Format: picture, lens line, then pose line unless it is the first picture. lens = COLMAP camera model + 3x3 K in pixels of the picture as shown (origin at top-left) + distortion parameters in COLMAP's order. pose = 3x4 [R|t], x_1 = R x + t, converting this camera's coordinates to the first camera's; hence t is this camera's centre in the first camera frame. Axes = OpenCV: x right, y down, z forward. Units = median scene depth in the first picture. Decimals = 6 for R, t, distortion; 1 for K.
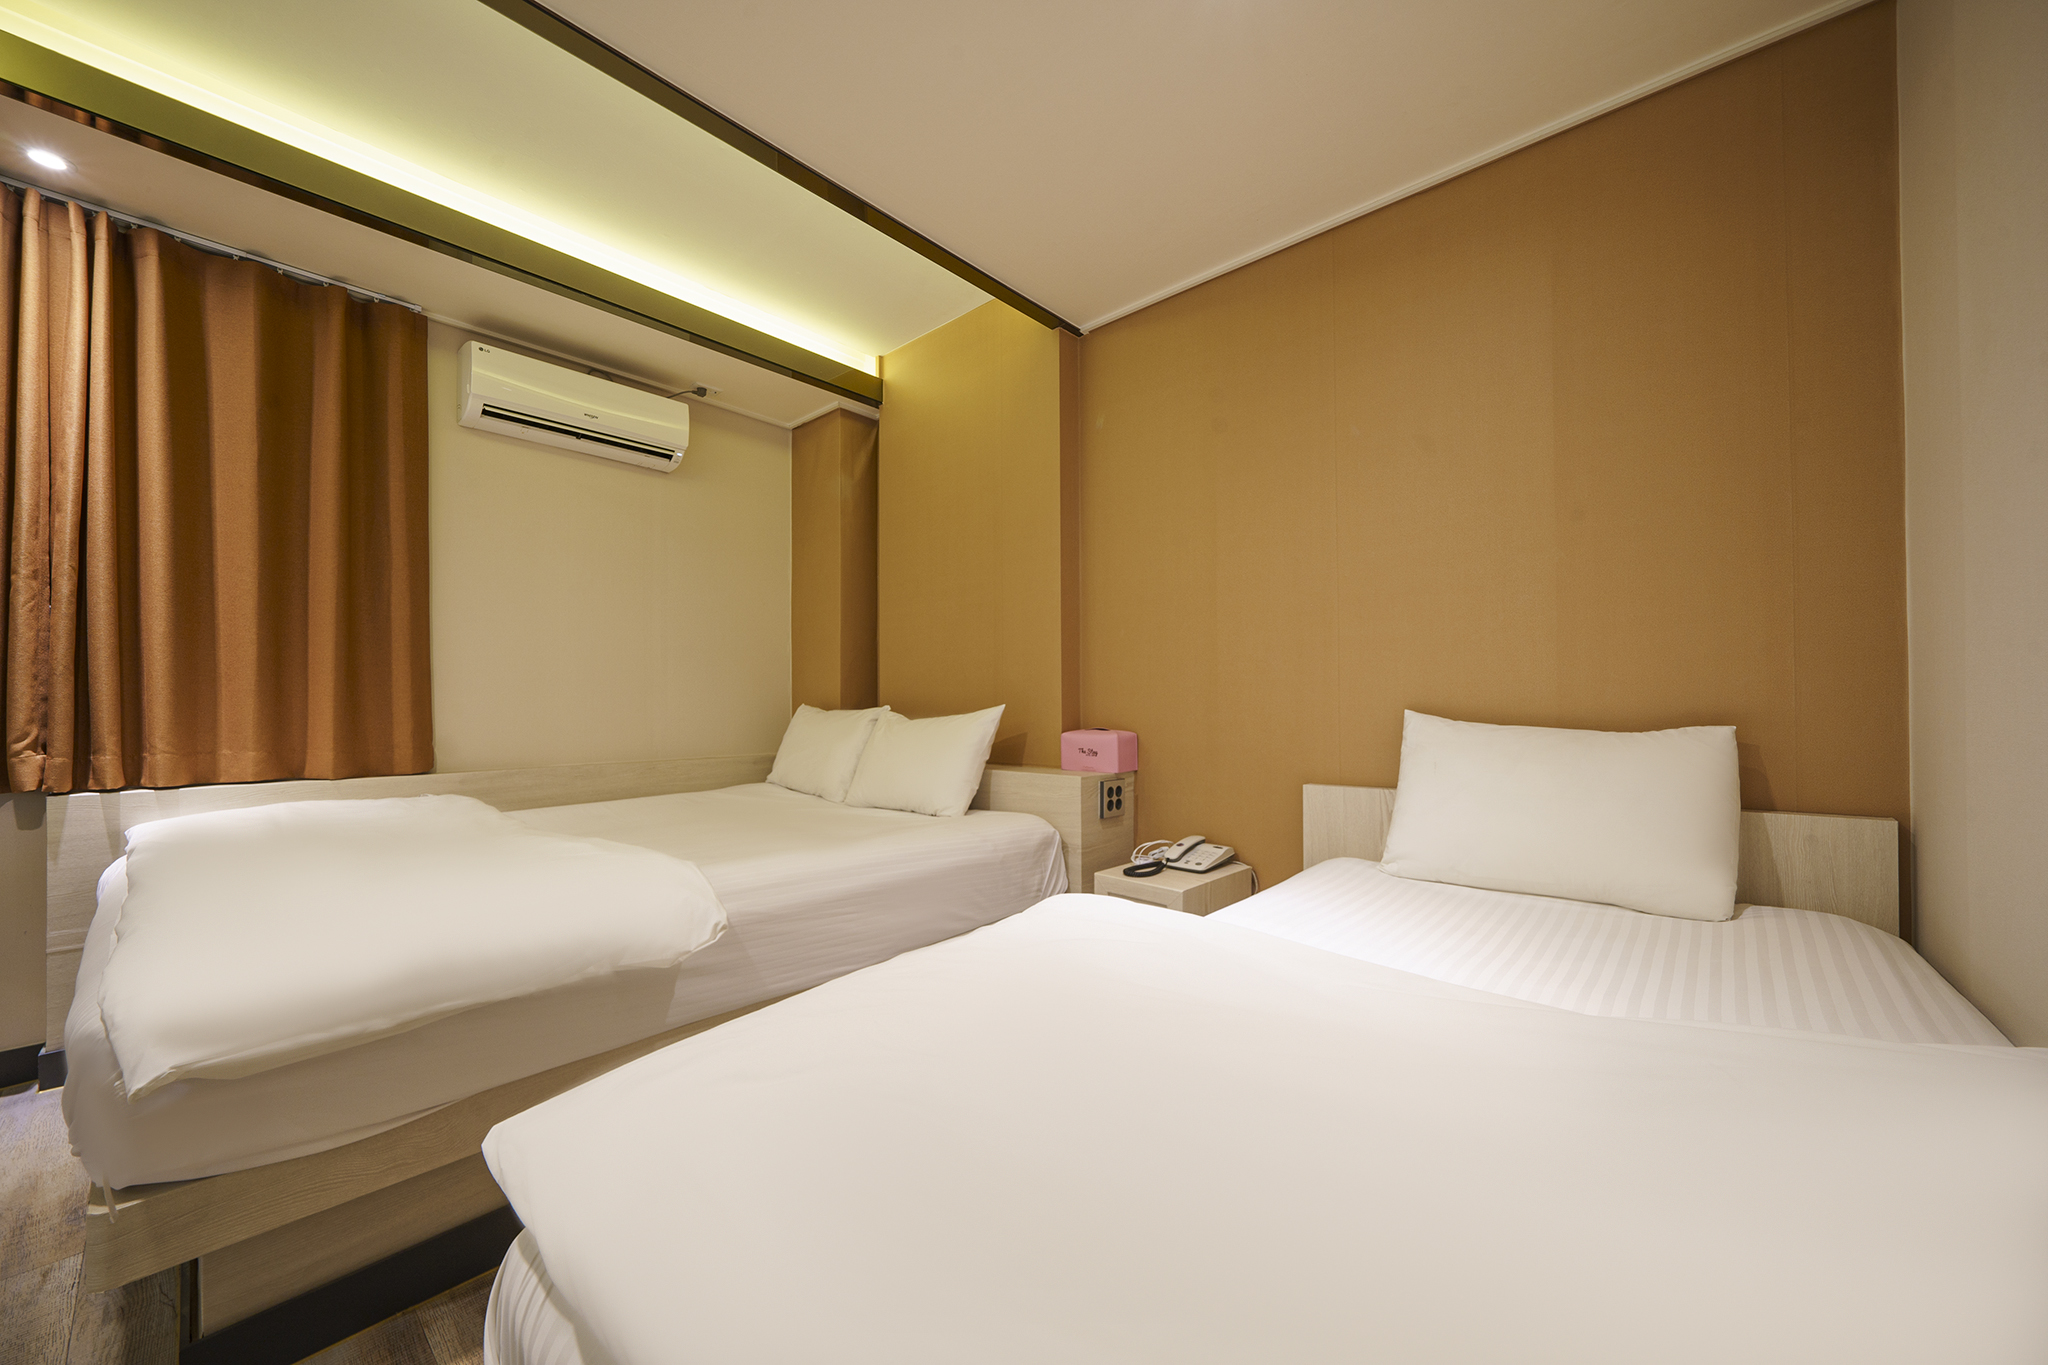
lens RADIAL K [[758.0, 0, 1023.9], [0, 758.0, 699.7], [0, 0, 1]] dist [0.002148, 0.000065]
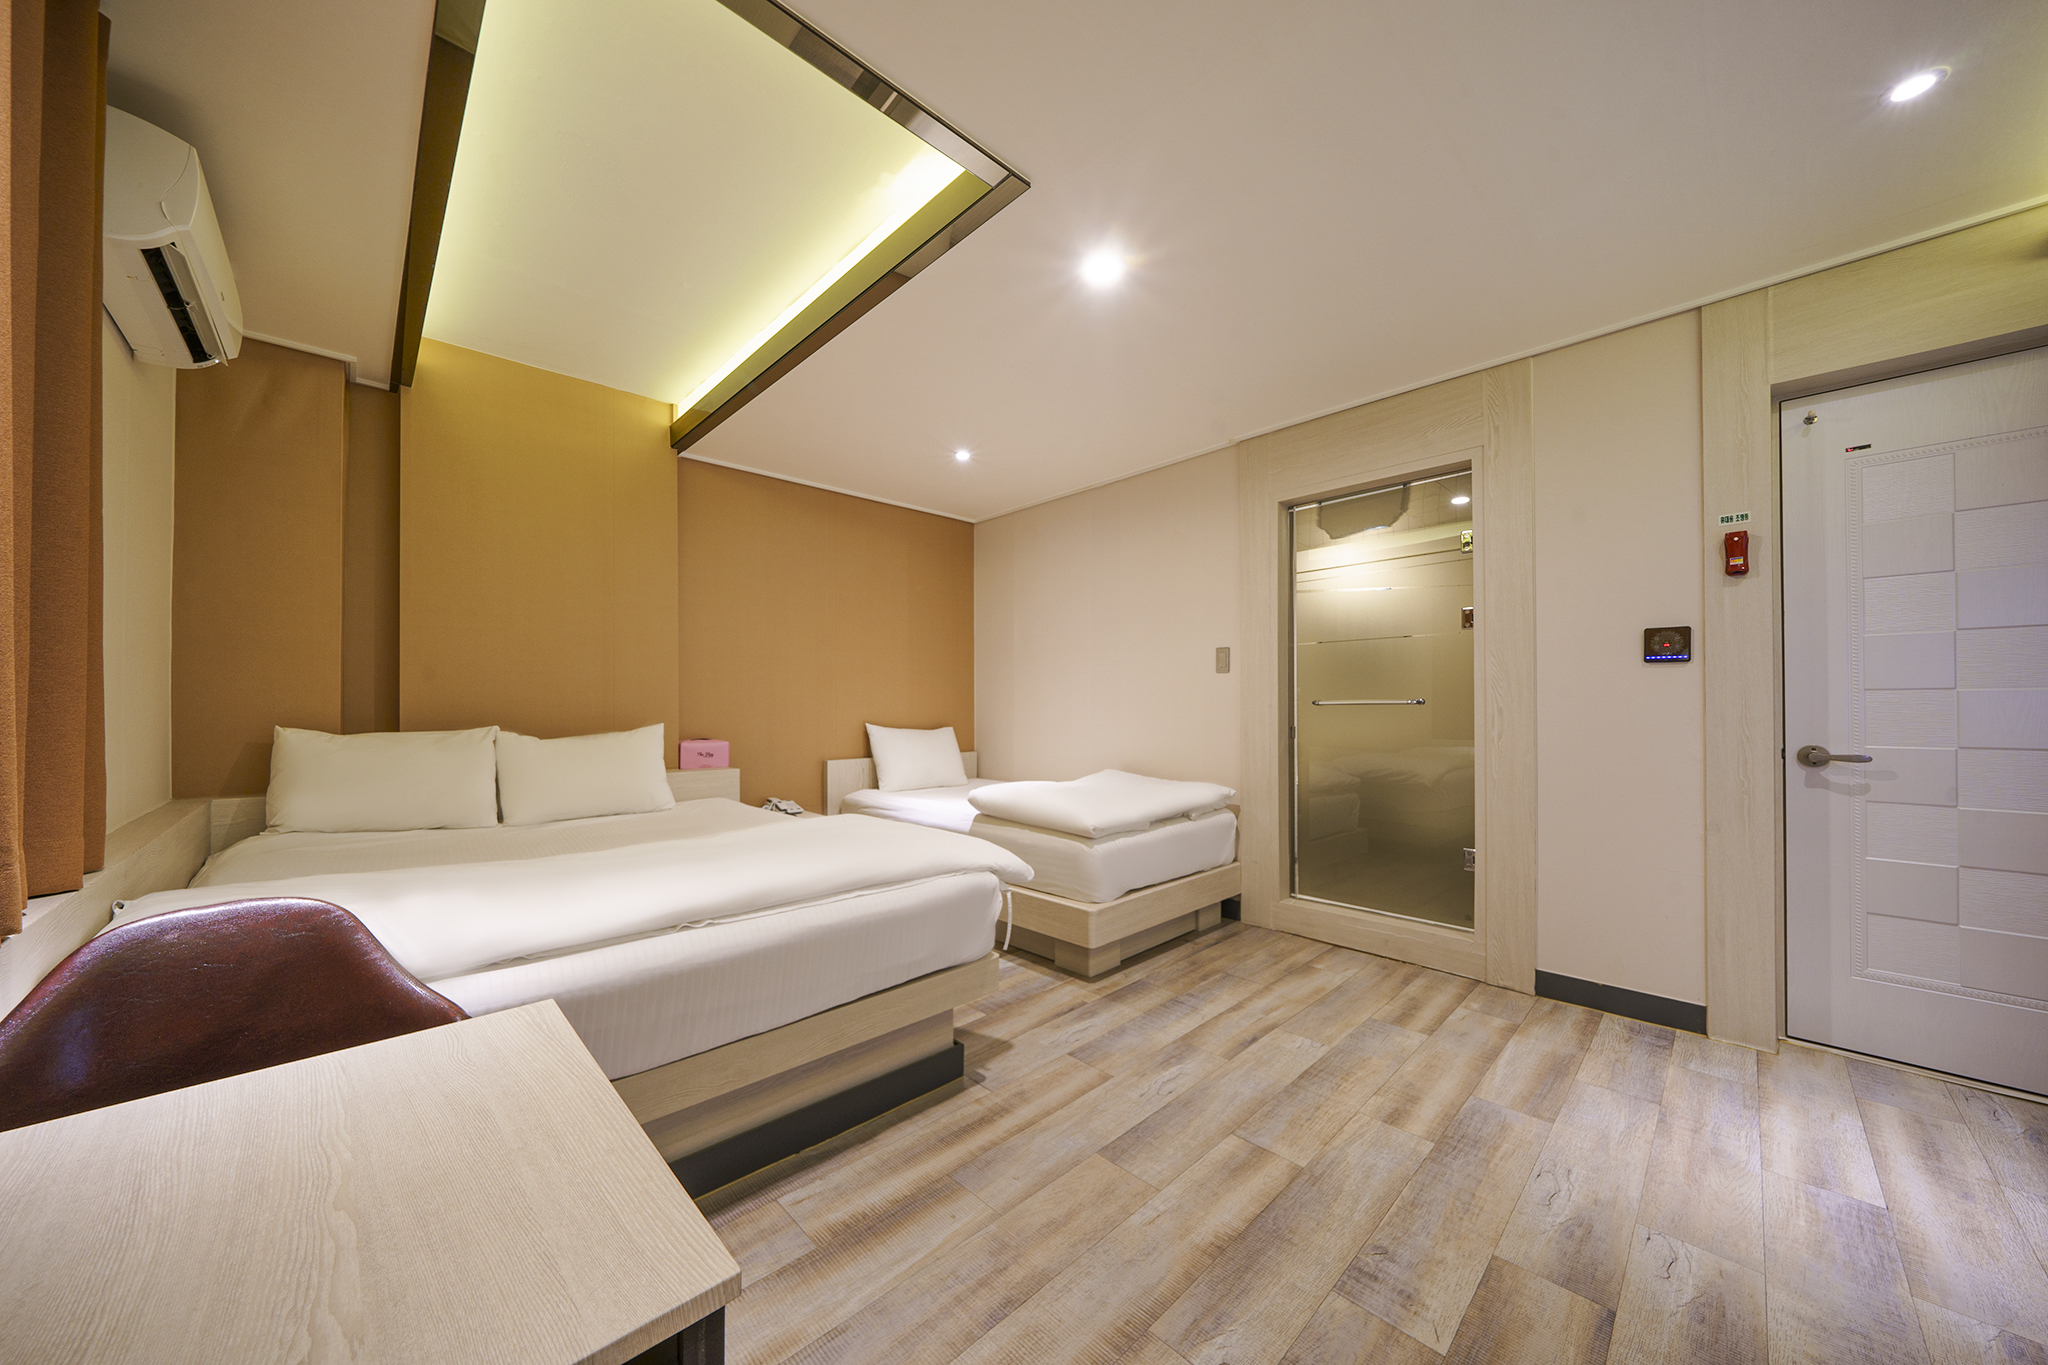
lens RADIAL K [[702.7, 0, 1020.8], [0, 702.7, 702.7], [0, 0, 1]] dist [-0.003690, -0.000205]
pose [[0.071403, 0.012462, 0.997370, -1.220893], [-0.013658, 0.999840, -0.011515, -0.023275], [-0.997354, -0.012800, 0.071562, 0.289110]]
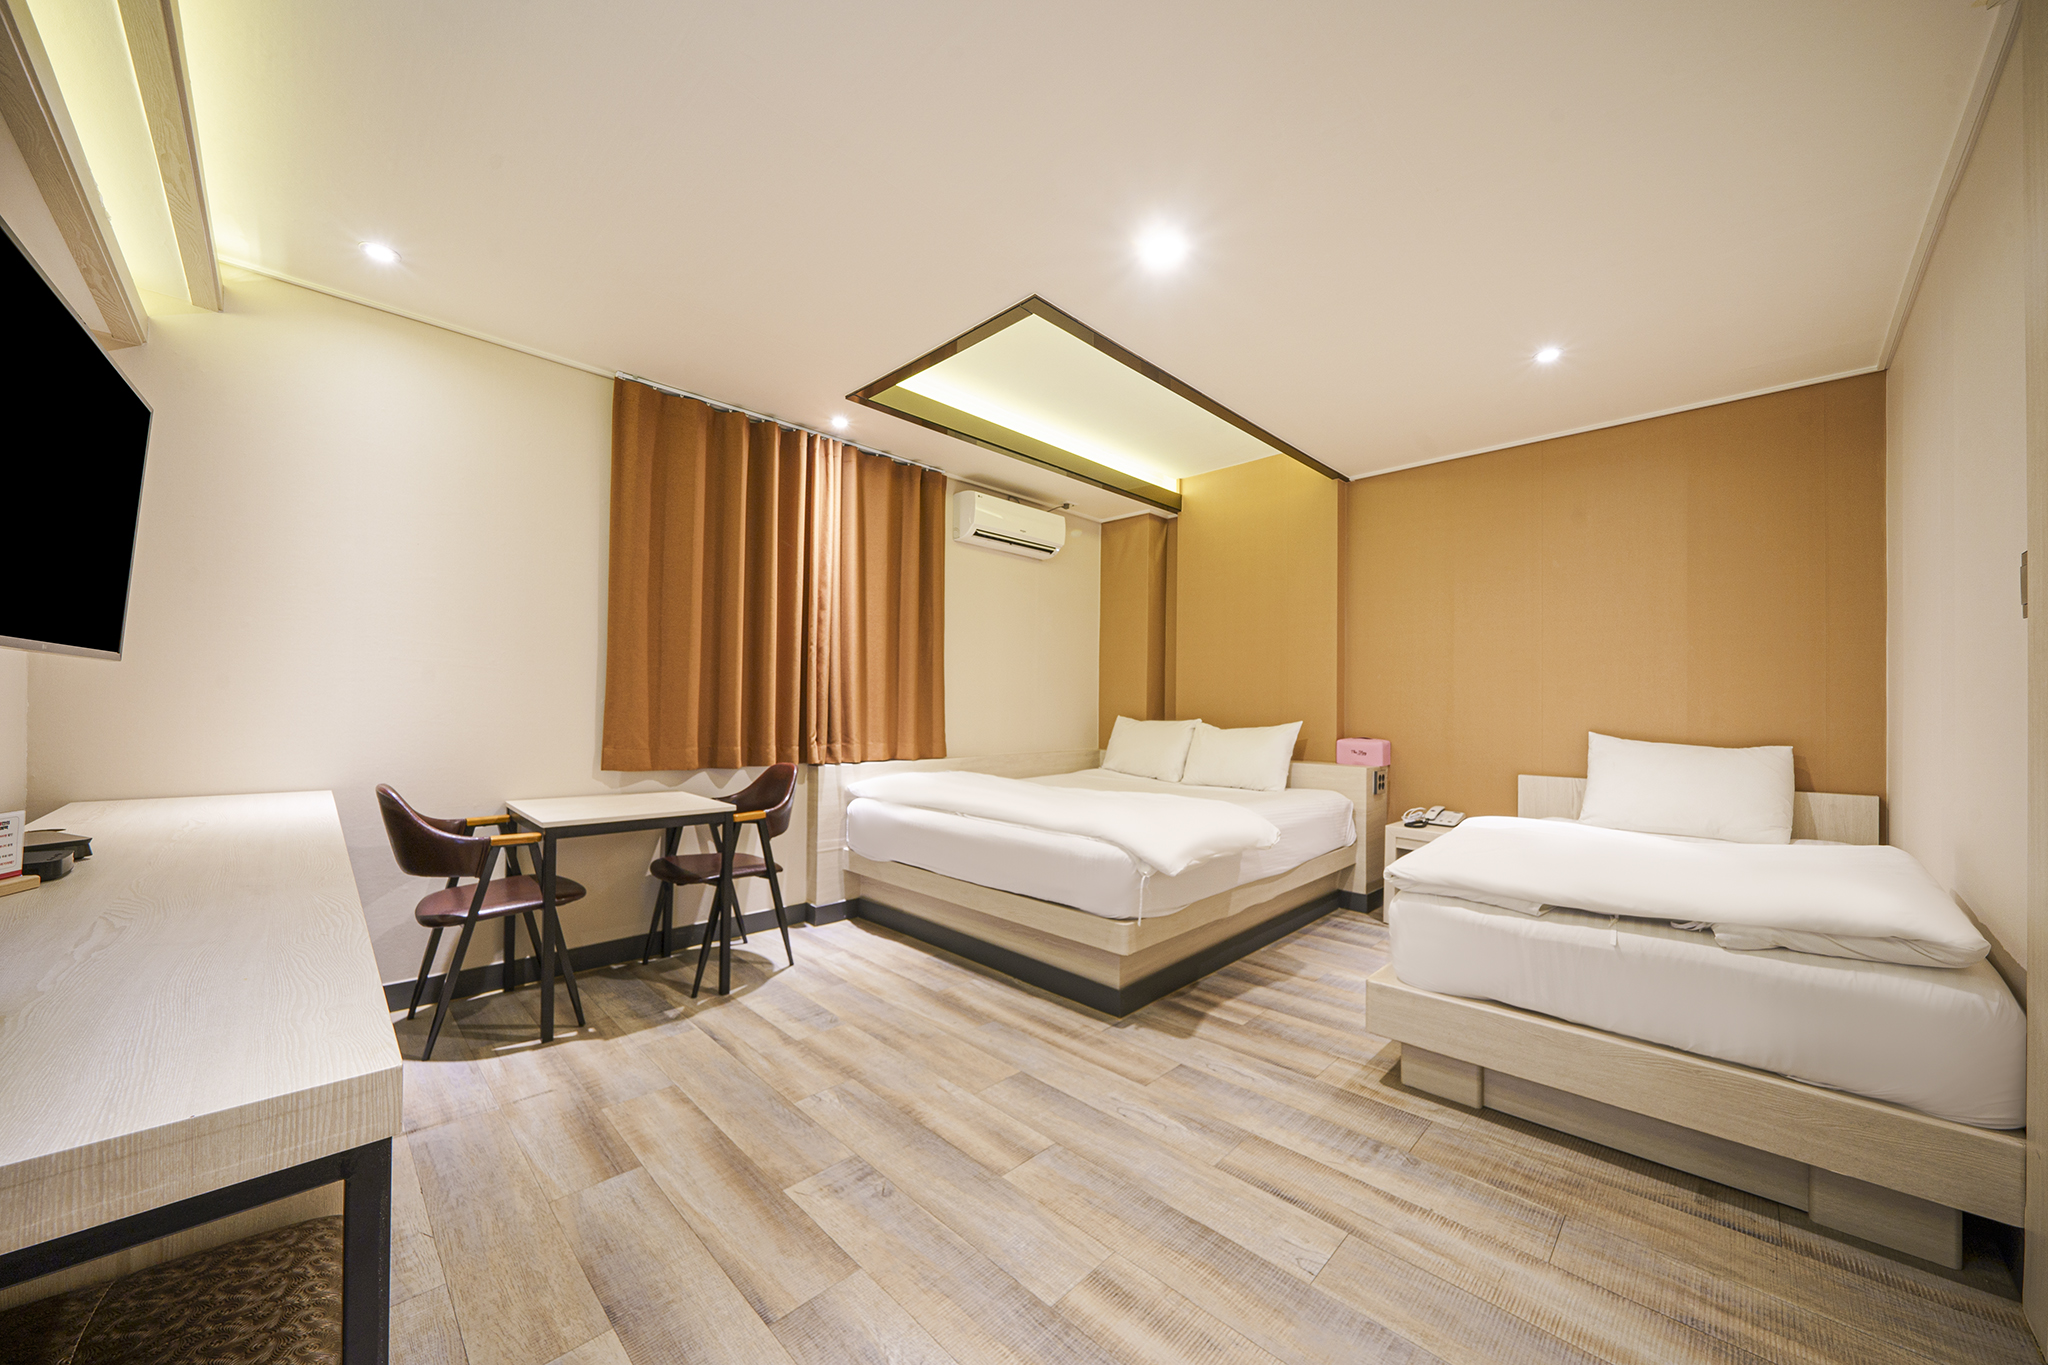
lens RADIAL K [[732.8, 0, 1024.8], [0, 732.8, 701.6], [0, 0, 1]] dist [-0.000314, -0.000029]
pose [[0.998663, 0.015079, -0.049444, -0.531111], [-0.014871, 0.999879, 0.004569, -0.033342], [0.049507, -0.003828, 0.998766, -0.550410]]
